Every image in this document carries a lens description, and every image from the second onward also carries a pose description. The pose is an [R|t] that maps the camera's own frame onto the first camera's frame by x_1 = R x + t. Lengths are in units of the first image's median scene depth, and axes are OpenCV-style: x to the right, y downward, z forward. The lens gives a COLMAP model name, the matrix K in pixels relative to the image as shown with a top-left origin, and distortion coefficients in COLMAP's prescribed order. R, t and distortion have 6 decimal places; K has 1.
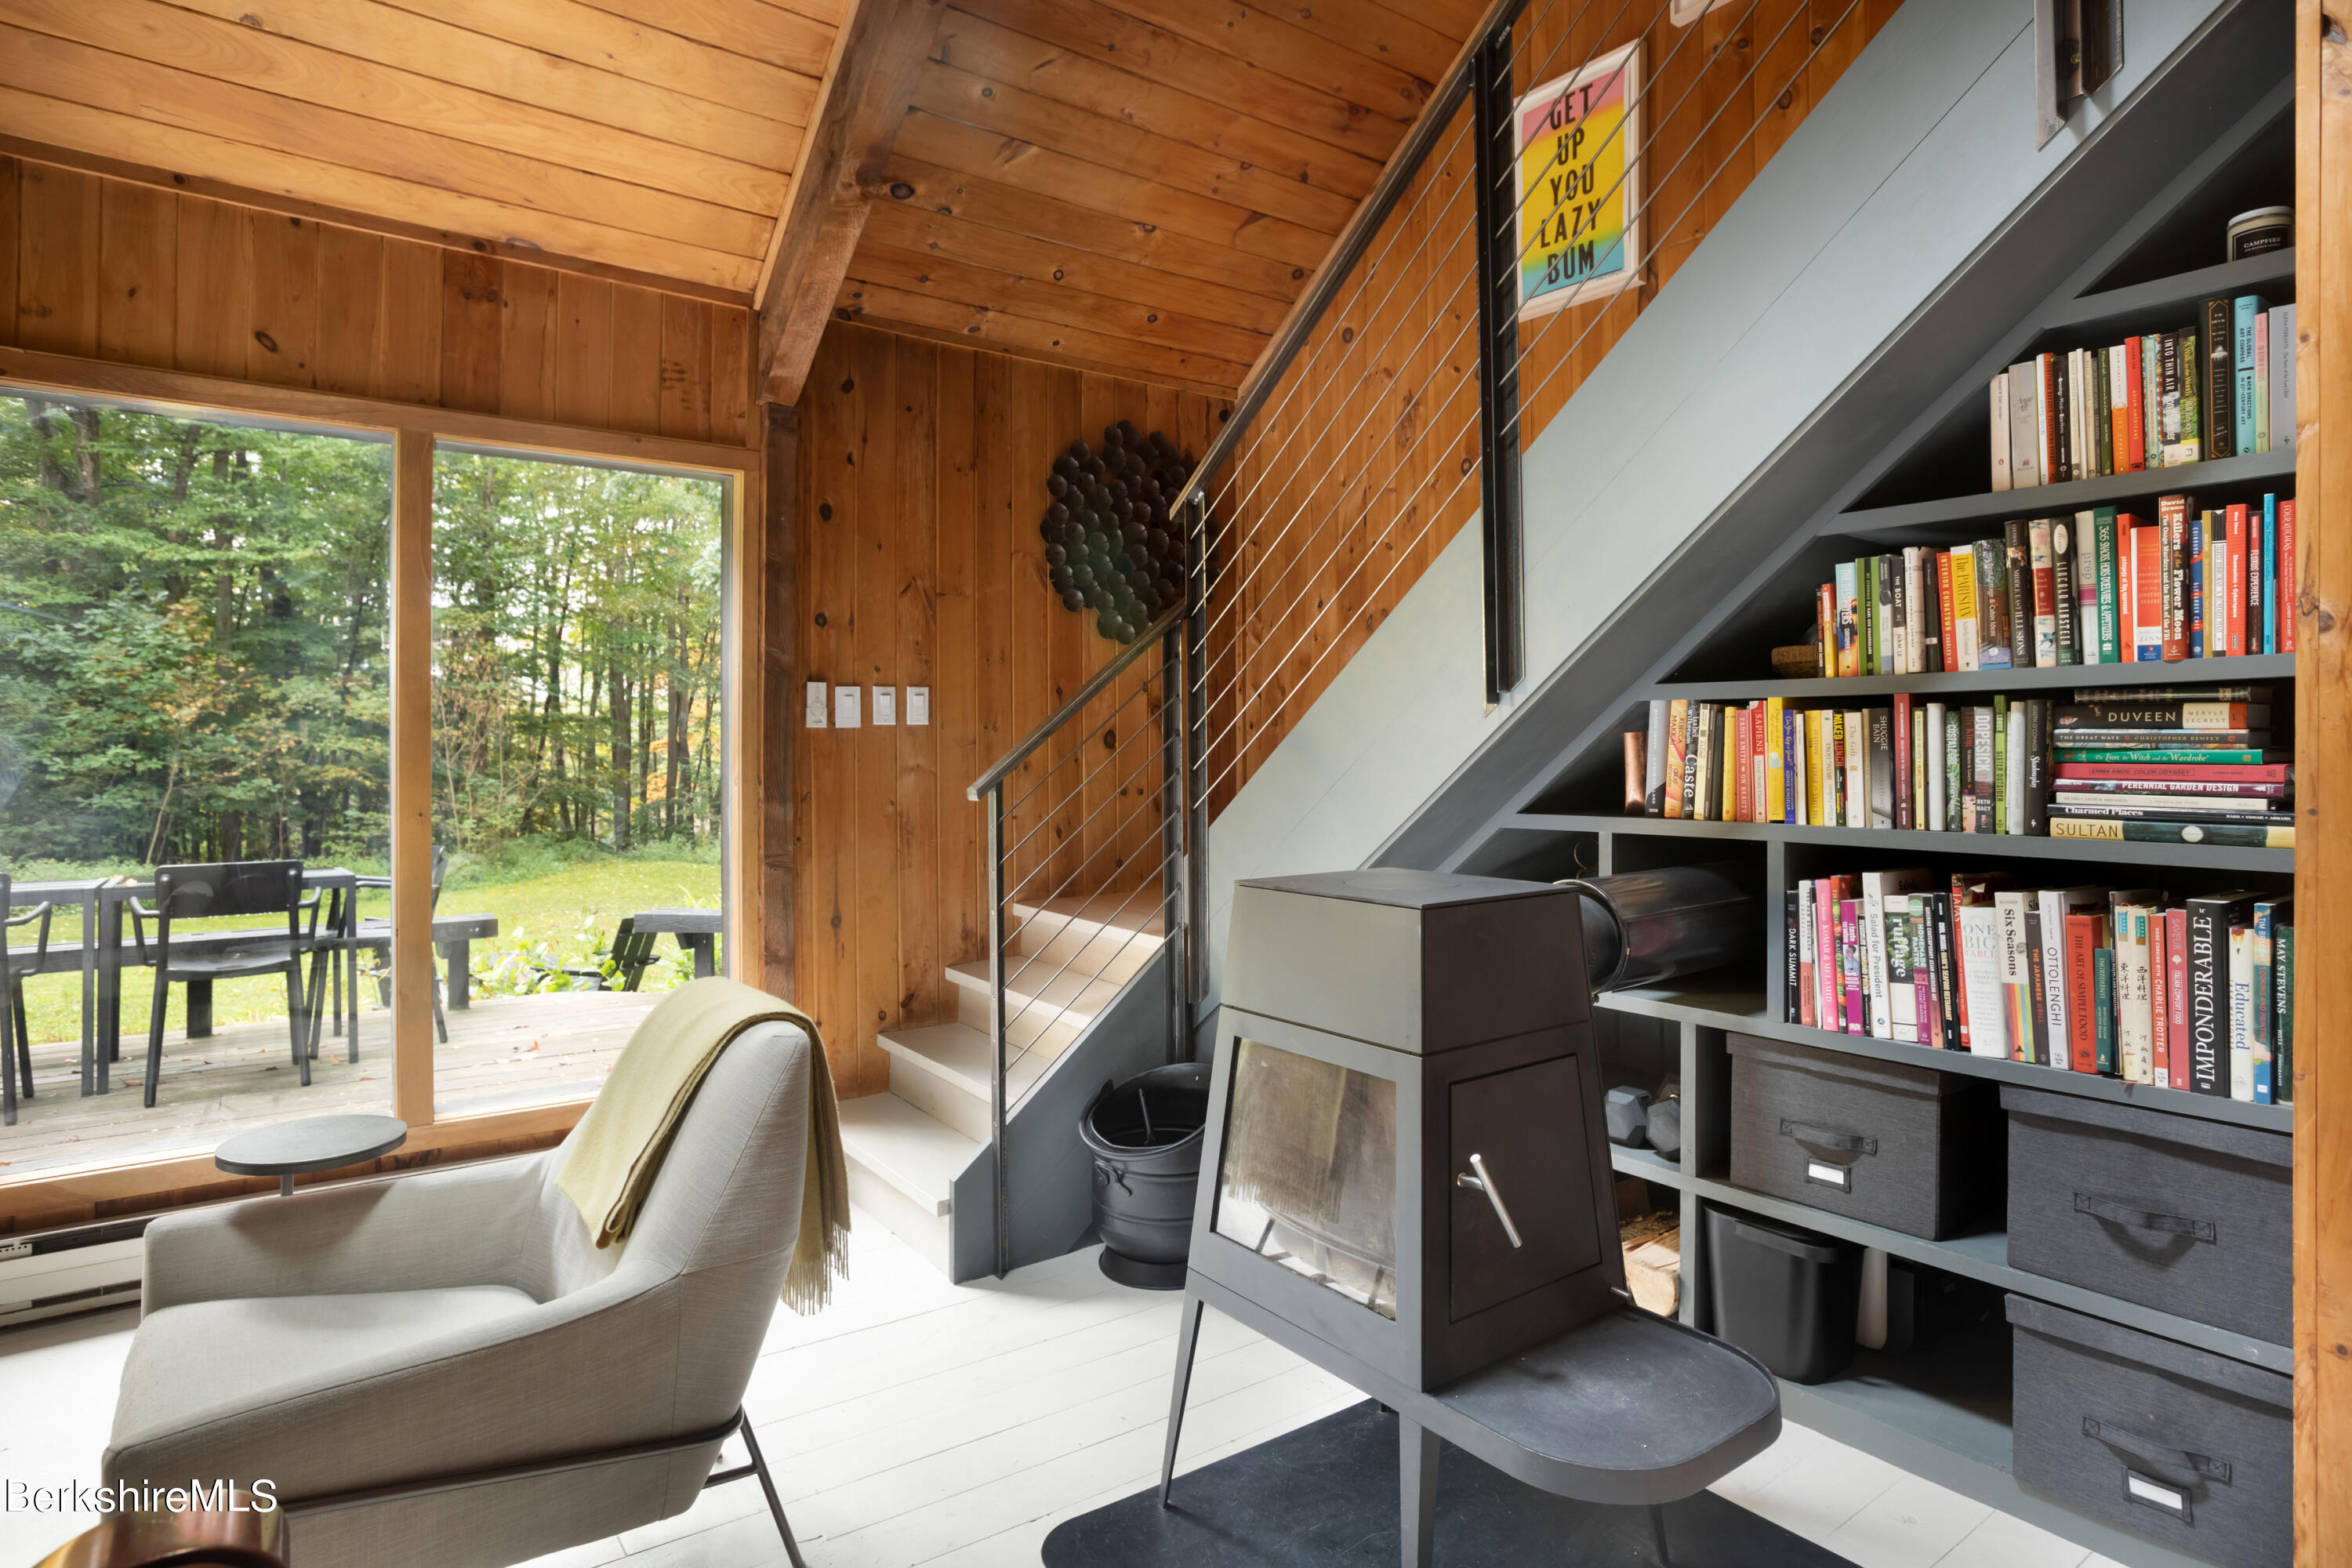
lens RADIAL K [[1282.9, 0, 1174.0], [0, 1282.9, 755.4], [0, 0, 1]] dist [0.018653, 0.001070]
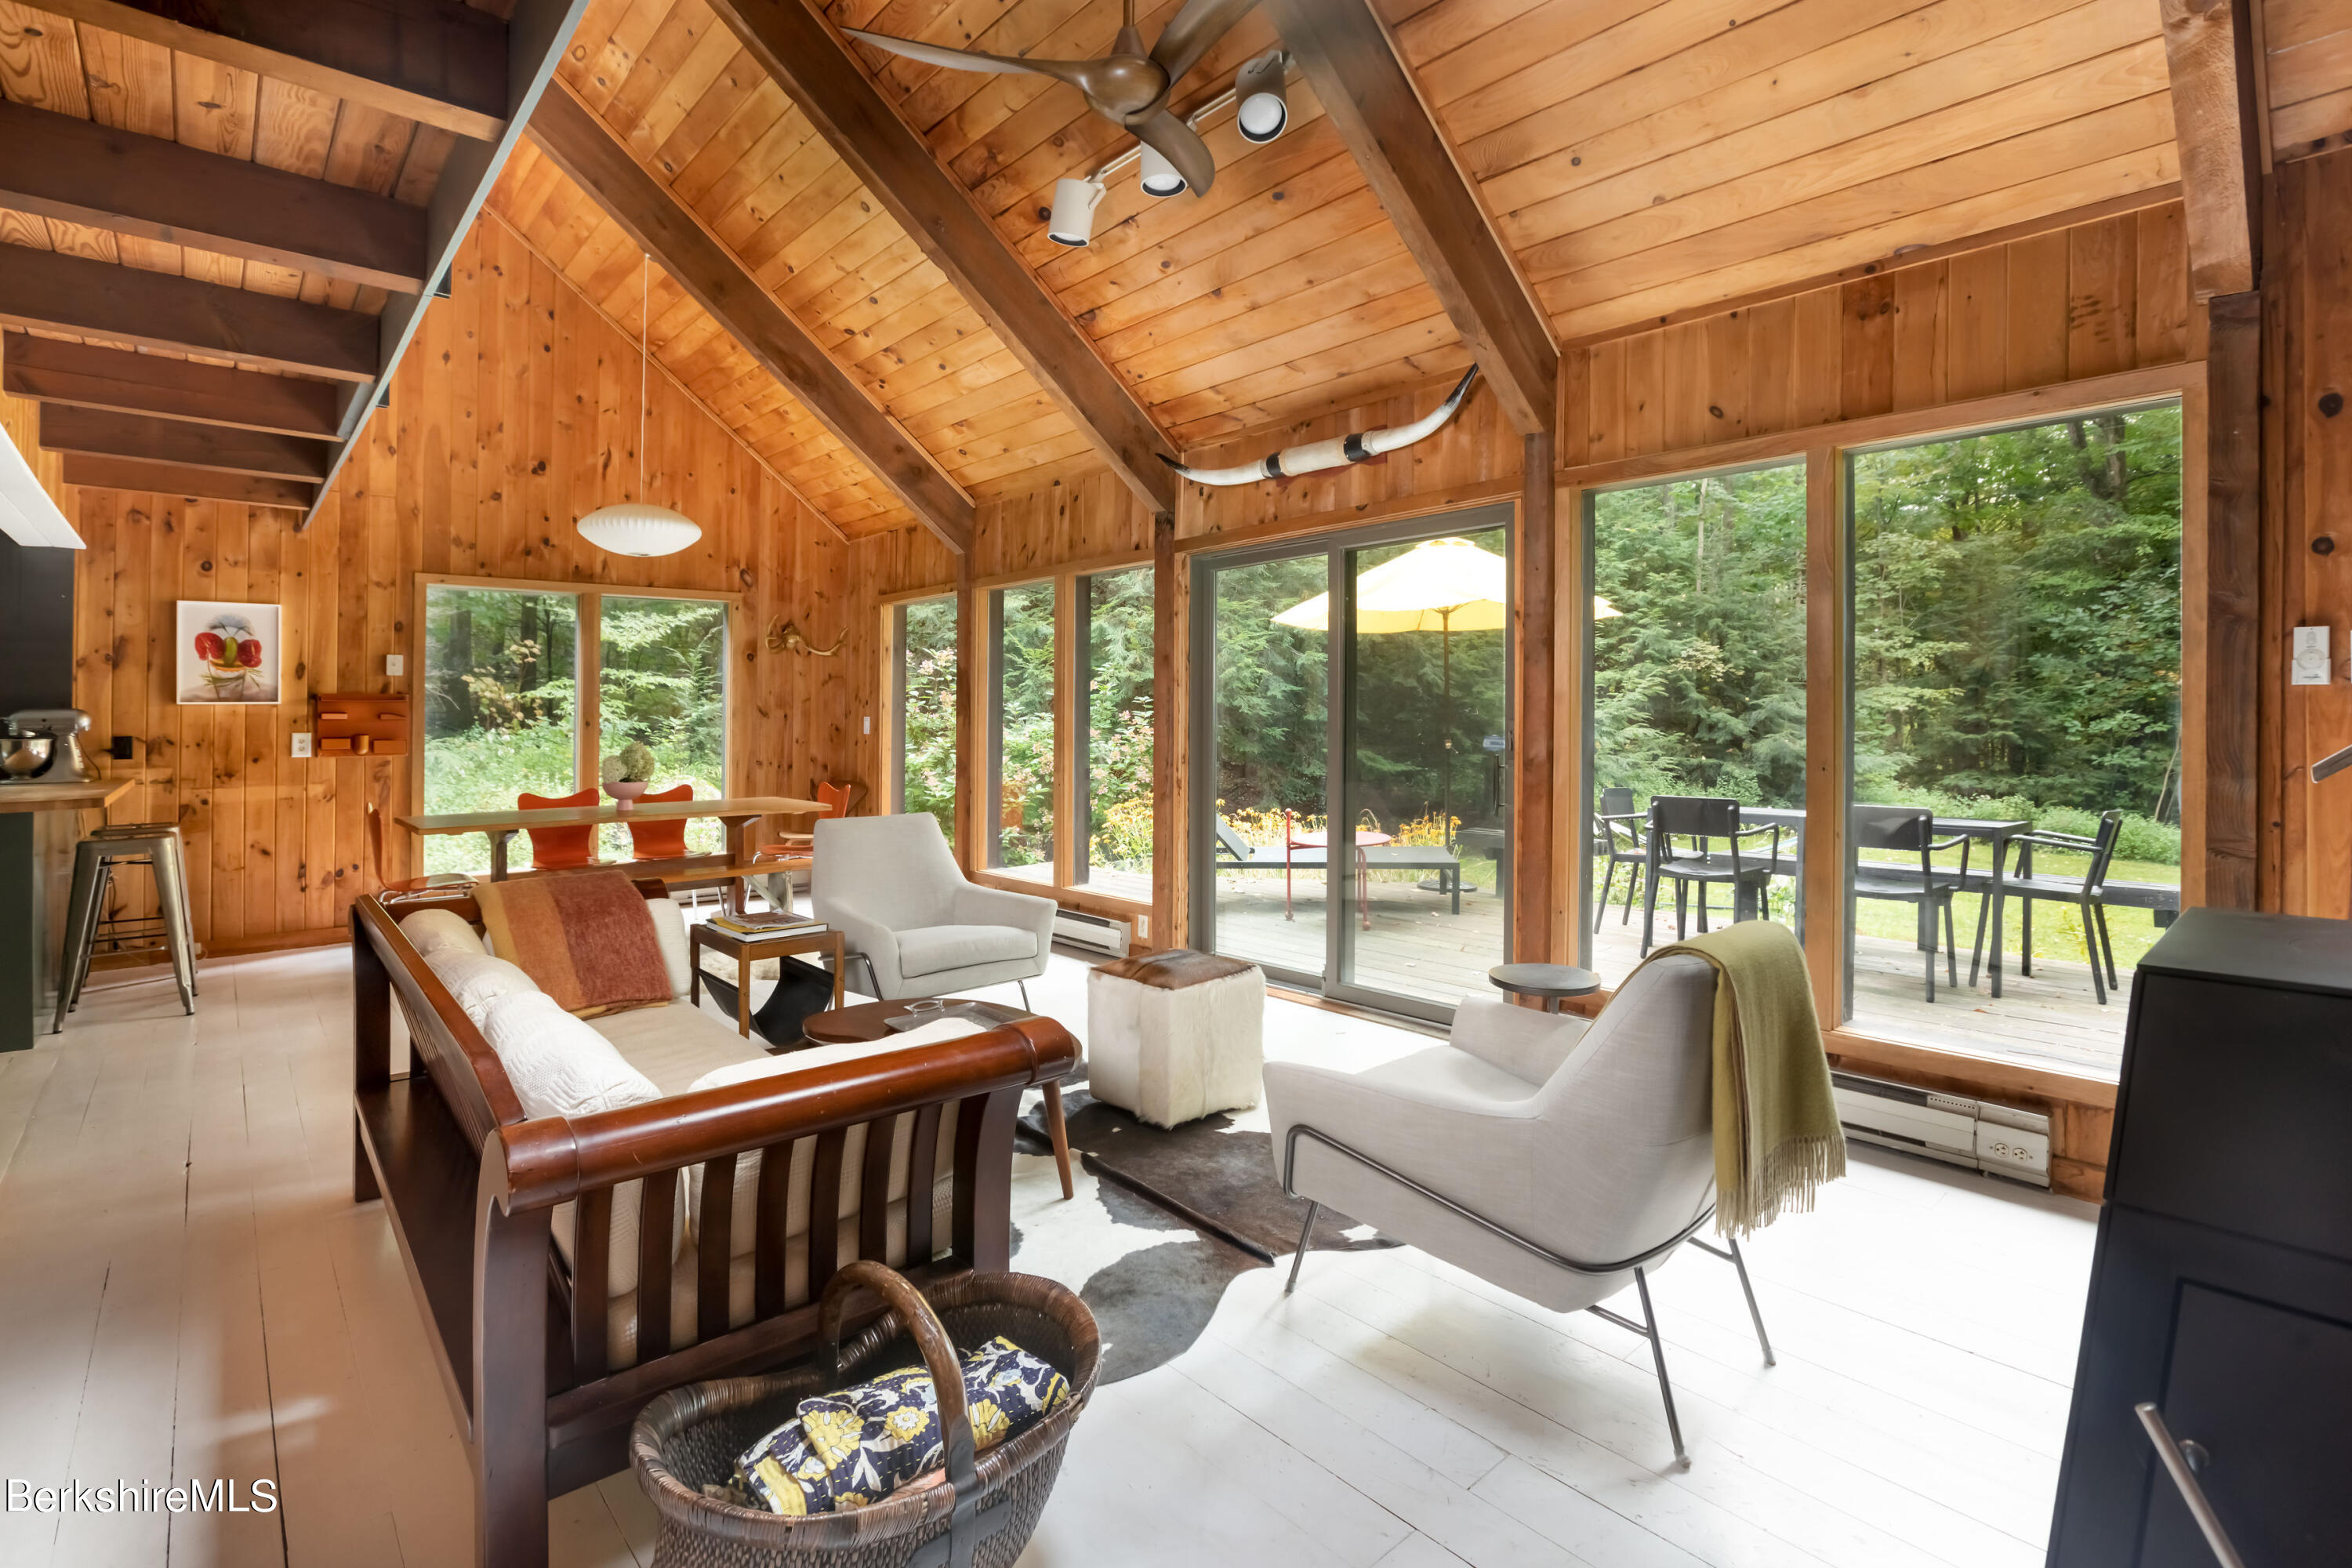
lens RADIAL K [[1168.5, 0, 1174.4], [0, 1168.5, 721.0], [0, 0, 1]] dist [-0.001448, -0.000625]
pose [[0.114638, 0.003887, -0.993400, 0.294383], [-0.002280, 0.999991, 0.003650, -0.000845], [0.993405, 0.001847, 0.114646, 0.200488]]
